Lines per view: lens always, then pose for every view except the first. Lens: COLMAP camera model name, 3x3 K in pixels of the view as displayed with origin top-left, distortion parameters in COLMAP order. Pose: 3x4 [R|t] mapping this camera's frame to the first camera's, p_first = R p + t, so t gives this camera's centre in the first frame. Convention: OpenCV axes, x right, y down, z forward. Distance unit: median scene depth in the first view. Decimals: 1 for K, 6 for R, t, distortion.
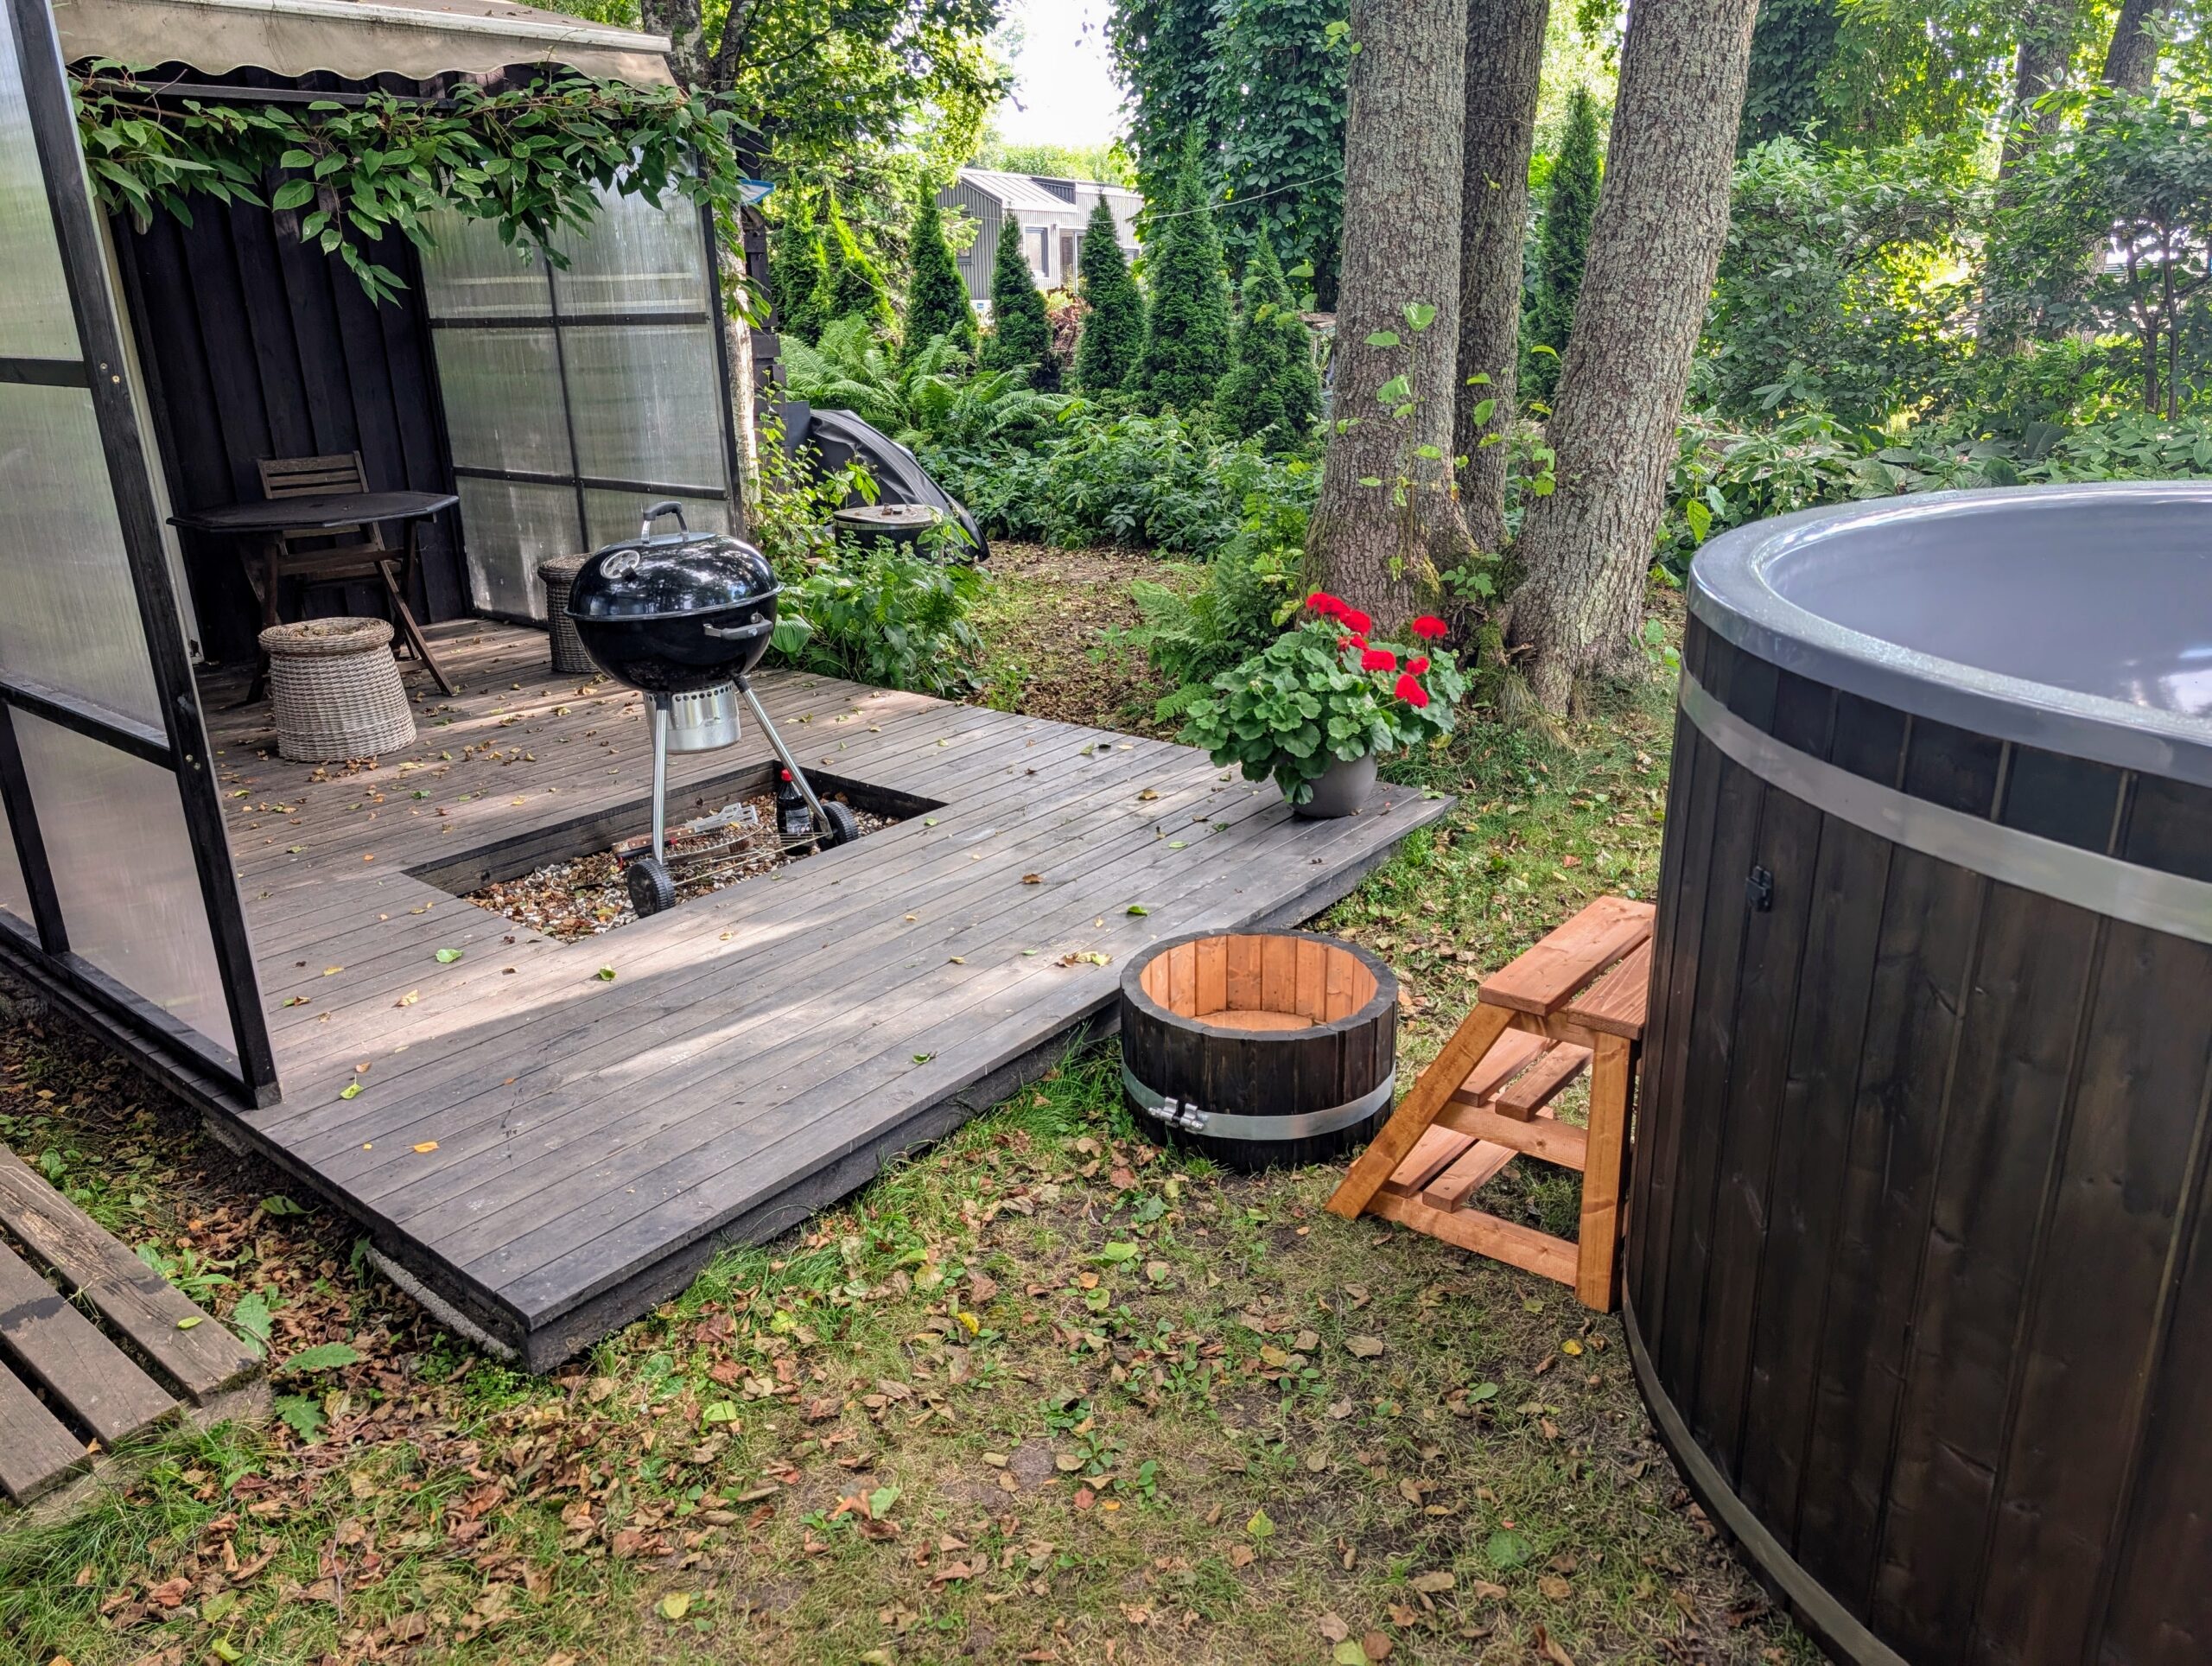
lens RADIAL K [[1580.9, 0, 1105.7], [0, 1580.9, 827.2], [0, 0, 1]] dist [0.003261, -0.000815]
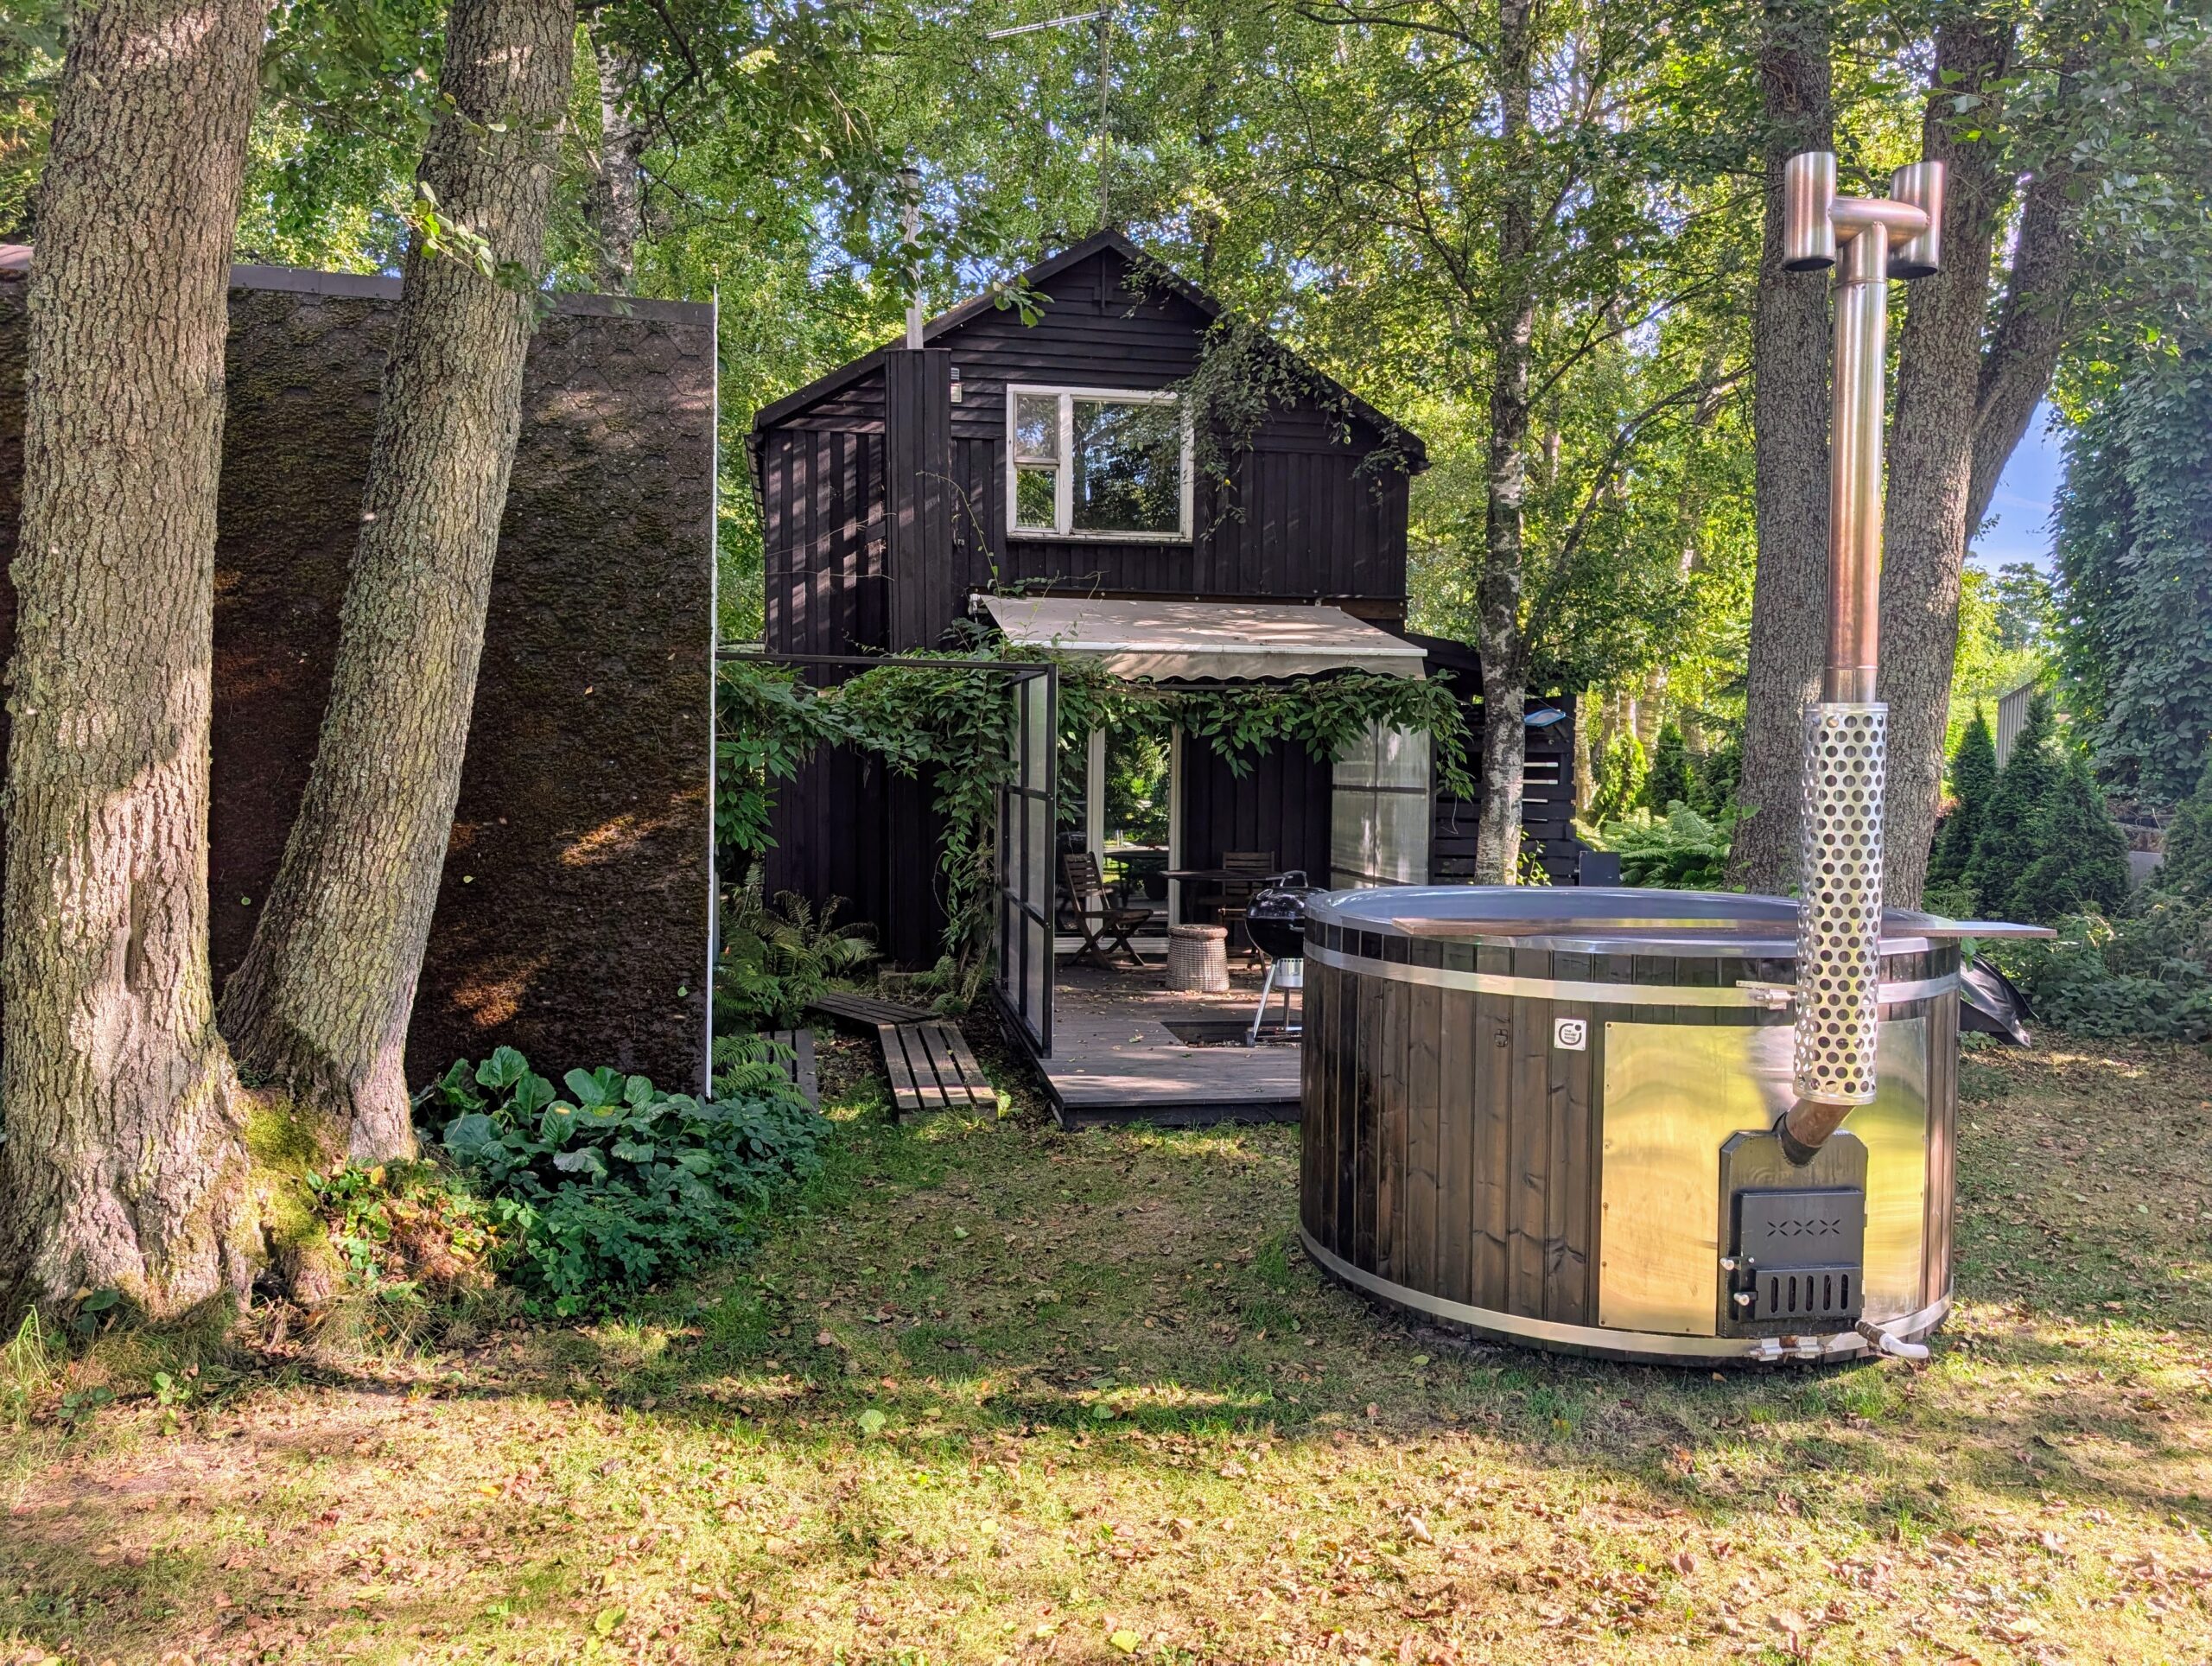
lens RADIAL K [[1580.9, 0, 1104.2], [0, 1580.9, 831.0], [0, 0, 1]] dist [0.003261, -0.000815]
pose [[0.752812, 0.071162, -0.654378, 0.740249], [-0.248664, 0.951217, -0.182626, 0.158157], [0.609459, 0.300203, 0.733783, -0.598302]]
